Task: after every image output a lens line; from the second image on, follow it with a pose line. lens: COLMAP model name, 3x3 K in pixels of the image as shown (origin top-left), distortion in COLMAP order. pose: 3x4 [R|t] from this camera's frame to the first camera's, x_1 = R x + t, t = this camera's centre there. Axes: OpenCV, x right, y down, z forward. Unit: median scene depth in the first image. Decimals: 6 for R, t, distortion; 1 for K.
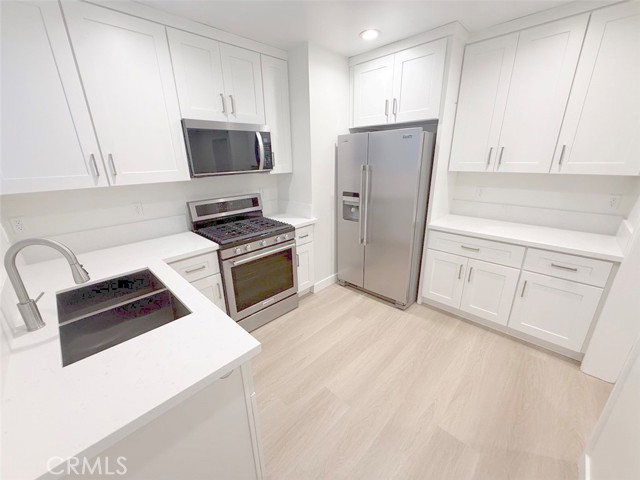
lens RADIAL K [[253.7, 0, 320.3], [0, 253.7, 239.6], [0, 0, 1]] dist [-0.001854, -0.000527]
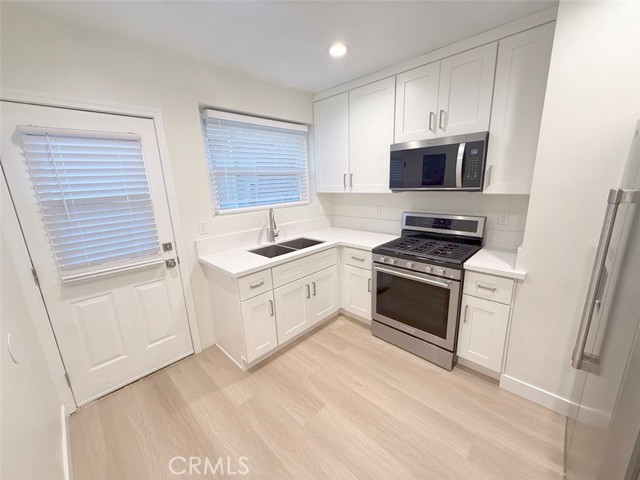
lens RADIAL K [[253.7, 0, 319.6], [0, 253.7, 241.0], [0, 0, 1]] dist [-0.001854, -0.000527]
pose [[0.003750, 0.252017, -0.967716, 0.685492], [-0.275009, 0.930668, 0.241303, -0.209725], [0.961434, 0.265226, 0.072797, 0.609657]]
